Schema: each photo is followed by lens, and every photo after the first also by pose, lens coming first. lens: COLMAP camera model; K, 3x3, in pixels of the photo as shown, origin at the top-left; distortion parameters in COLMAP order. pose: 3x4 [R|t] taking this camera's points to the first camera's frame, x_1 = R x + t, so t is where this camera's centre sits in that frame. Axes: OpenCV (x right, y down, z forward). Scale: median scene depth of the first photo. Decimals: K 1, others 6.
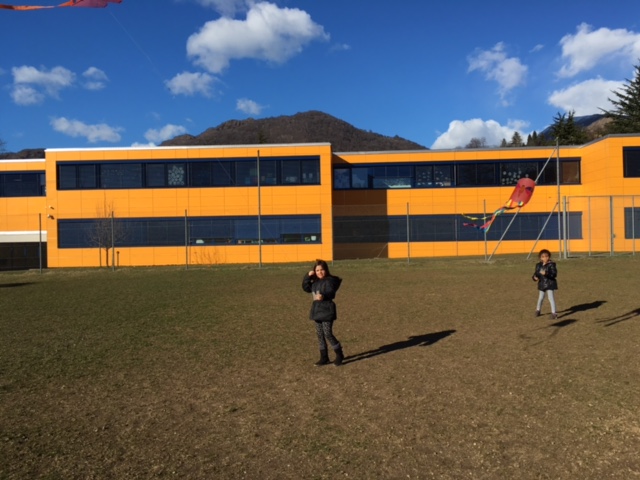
lens RADIAL K [[552.1, 0, 320.0], [0, 552.1, 240.0], [0, 0, 1]] dist [0.090324, -0.153312]
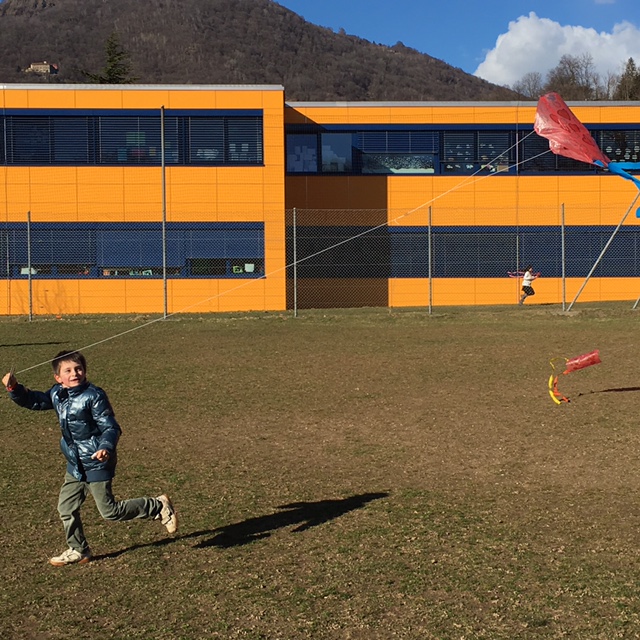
lens RADIAL K [[1320.8, 0, 320.0], [0, 1320.8, 320.0], [0, 0, 1]] dist [0.046456, 0.070991]
pose [[0.996401, 0.011343, 0.083999, -0.049018], [-0.014177, 0.999348, 0.033217, 0.003531], [-0.083567, -0.034288, 0.995912, -0.252868]]
